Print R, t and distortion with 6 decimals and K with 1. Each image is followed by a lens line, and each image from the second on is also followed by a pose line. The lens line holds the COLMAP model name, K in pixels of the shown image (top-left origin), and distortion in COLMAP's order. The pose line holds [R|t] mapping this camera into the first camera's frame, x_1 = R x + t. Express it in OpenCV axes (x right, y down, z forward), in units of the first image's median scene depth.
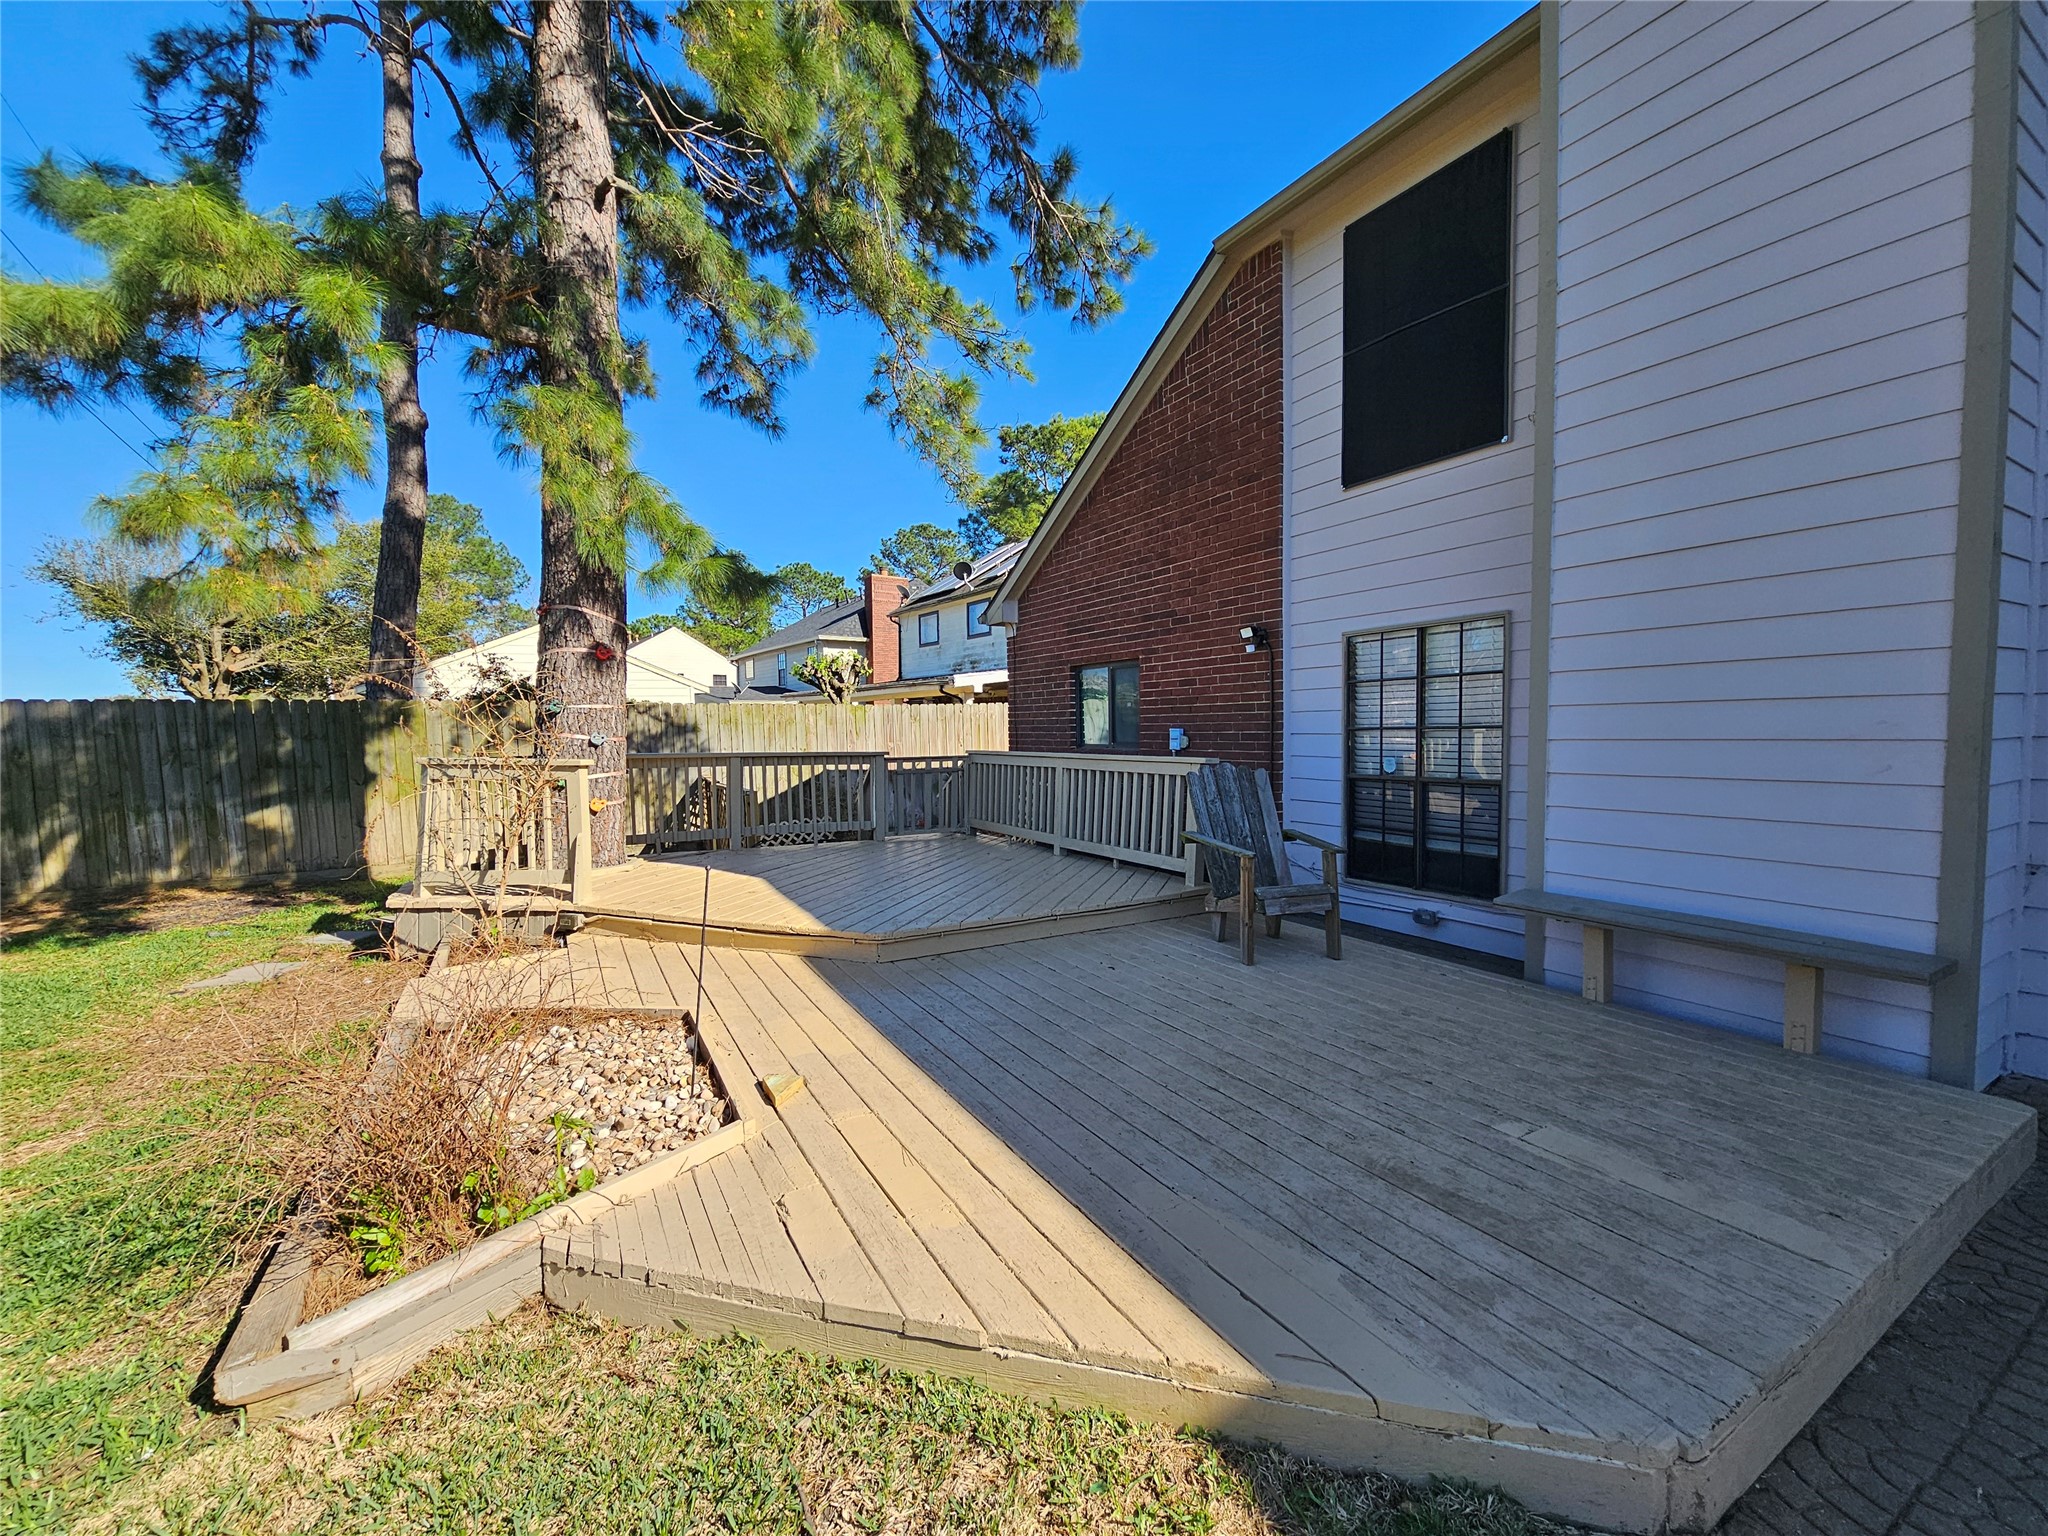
lens RADIAL K [[837.3, 0, 1015.9], [0, 837.3, 771.3], [0, 0, 1]] dist [-0.004093, 0.002678]
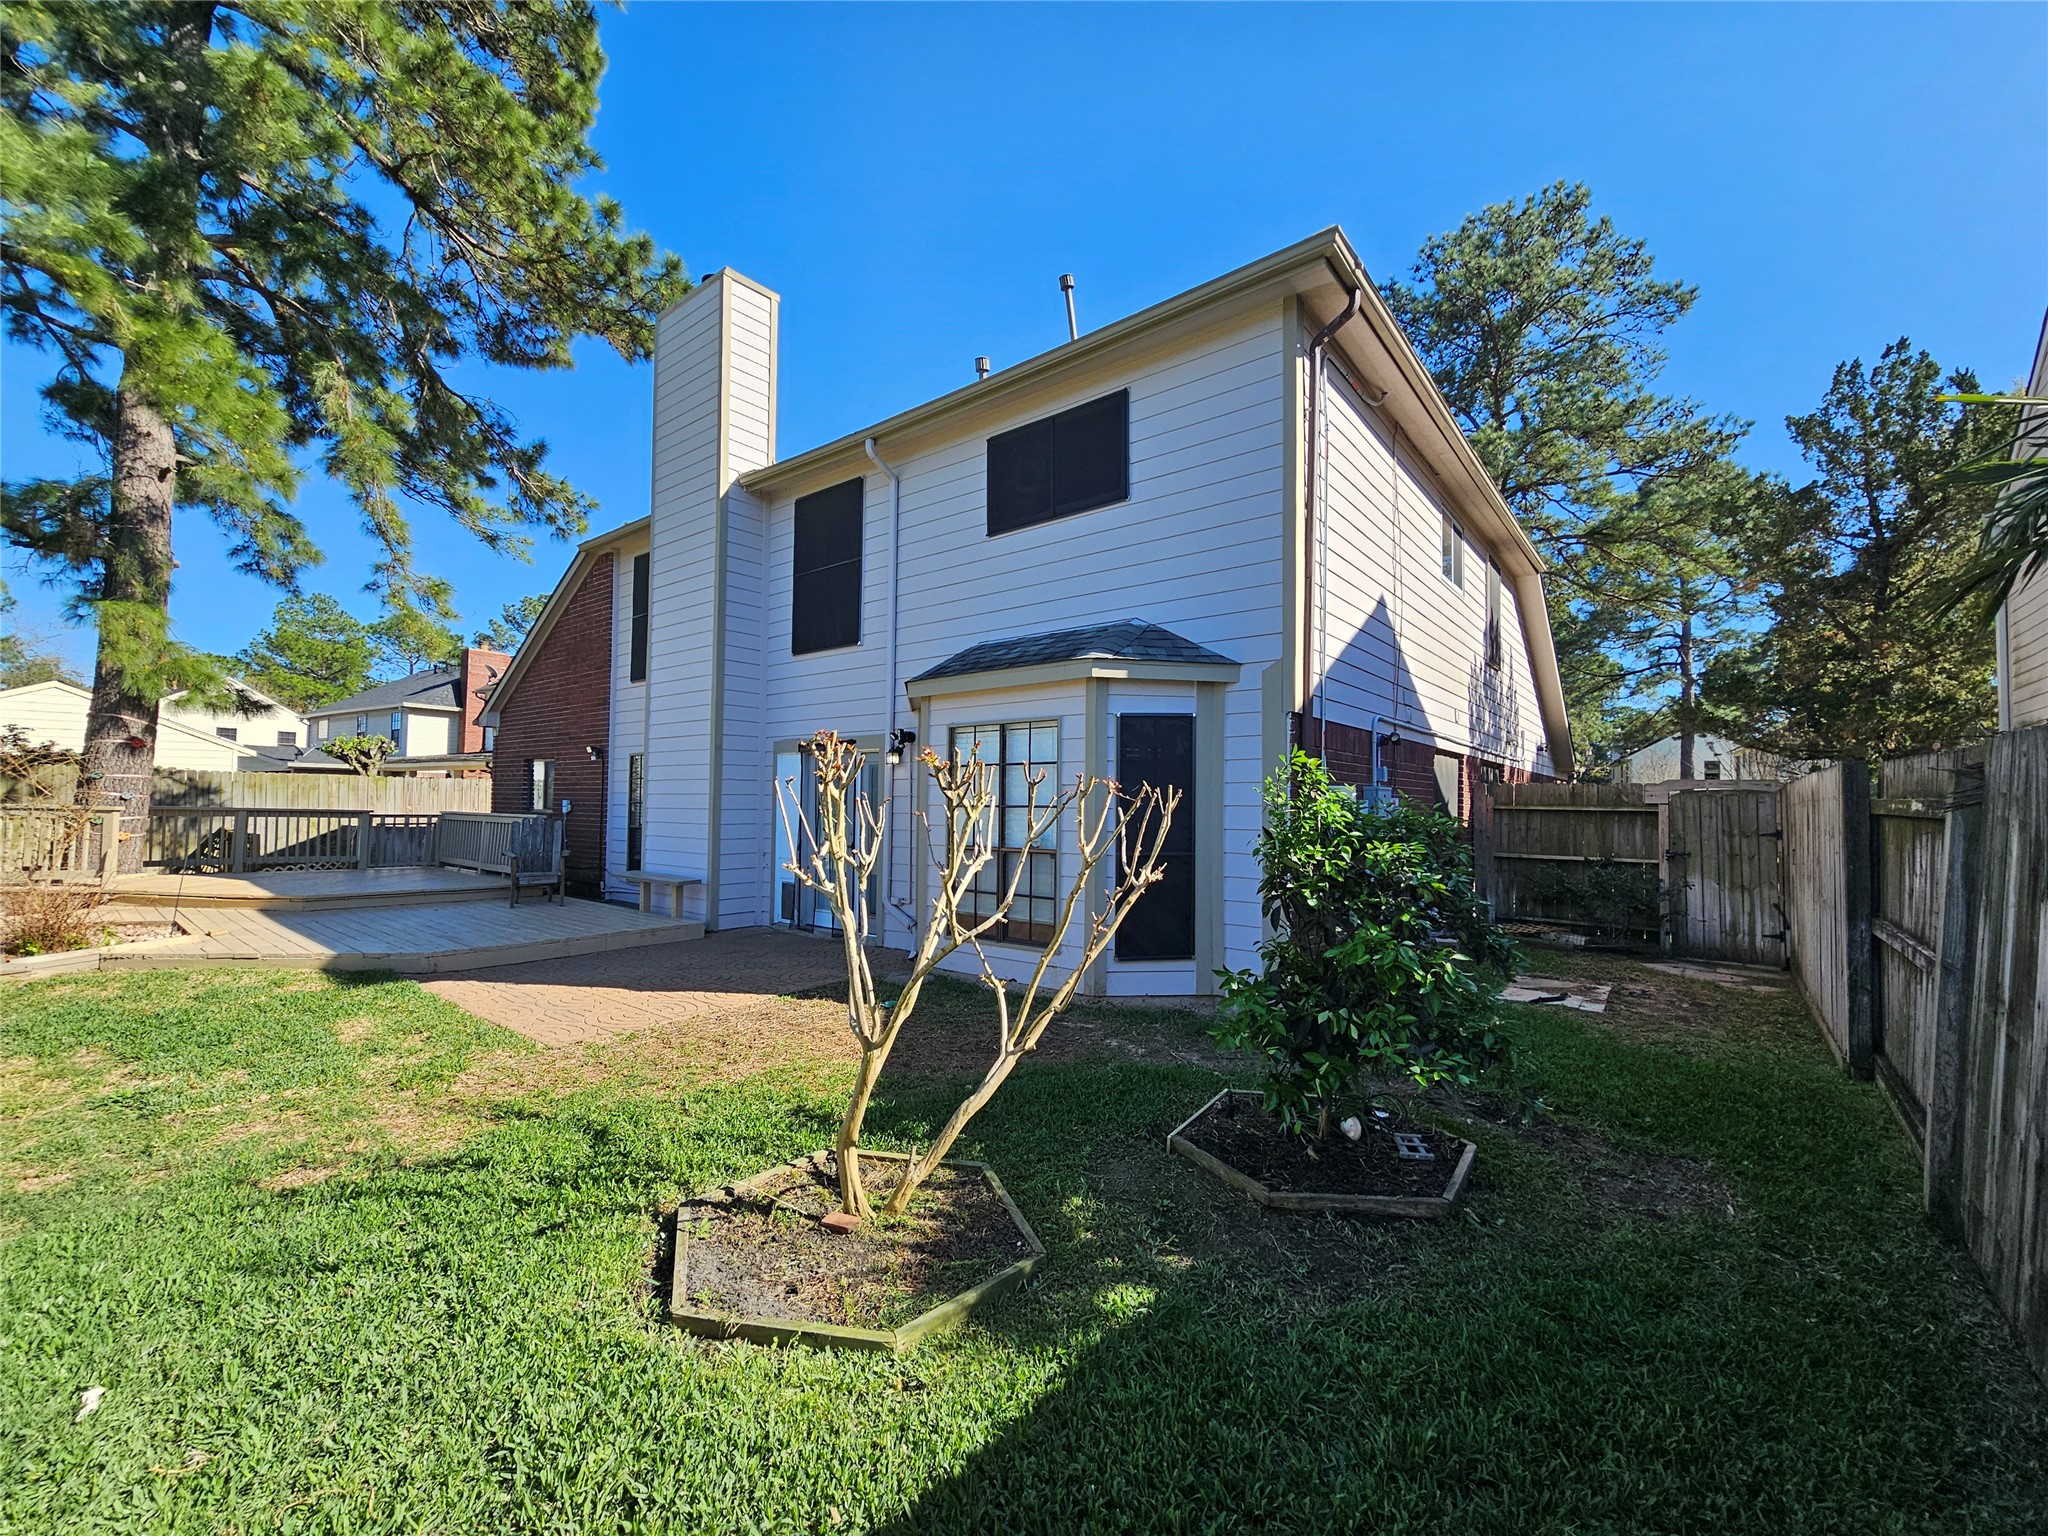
lens RADIAL K [[837.3, 0, 1015.9], [0, 837.3, 771.3], [0, 0, 1]] dist [-0.004093, 0.002678]
pose [[0.932504, 0.040529, 0.358879, 0.518102], [-0.007991, 0.995756, -0.091690, 0.048401], [-0.361072, 0.082634, 0.928870, -1.120387]]
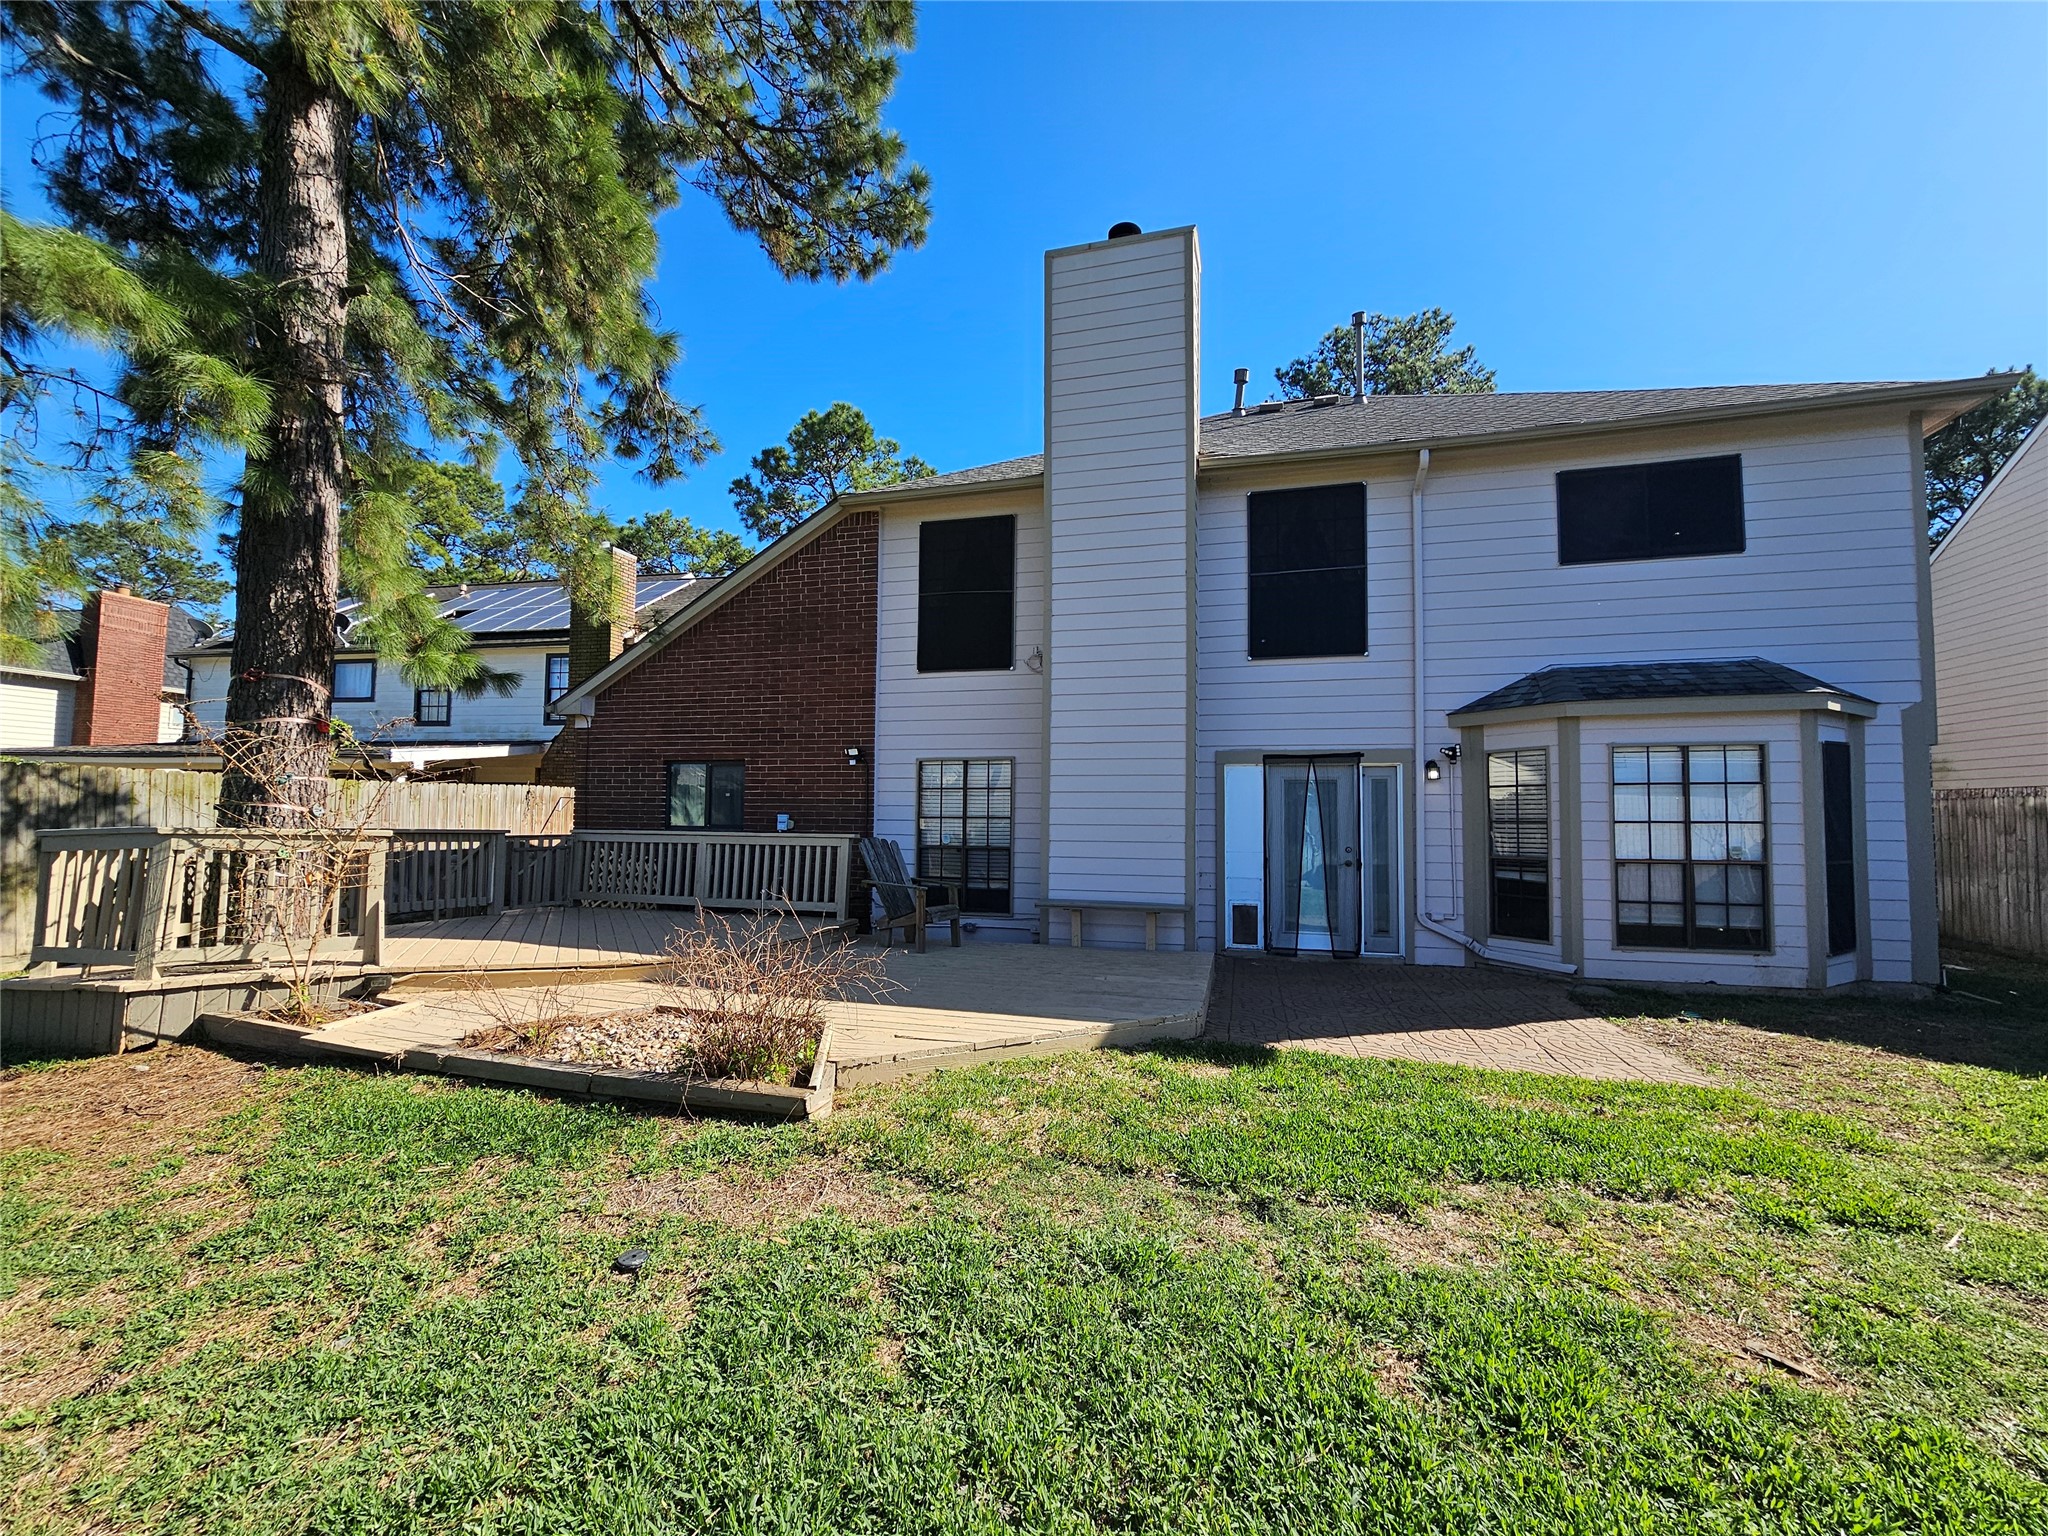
lens RADIAL K [[837.3, 0, 1015.9], [0, 837.3, 771.3], [0, 0, 1]] dist [-0.004093, 0.002678]
pose [[0.711794, 0.059742, 0.699843, -0.591740], [0.015926, 0.994747, -0.101115, 0.027047], [-0.702208, 0.083119, 0.707103, -0.277714]]
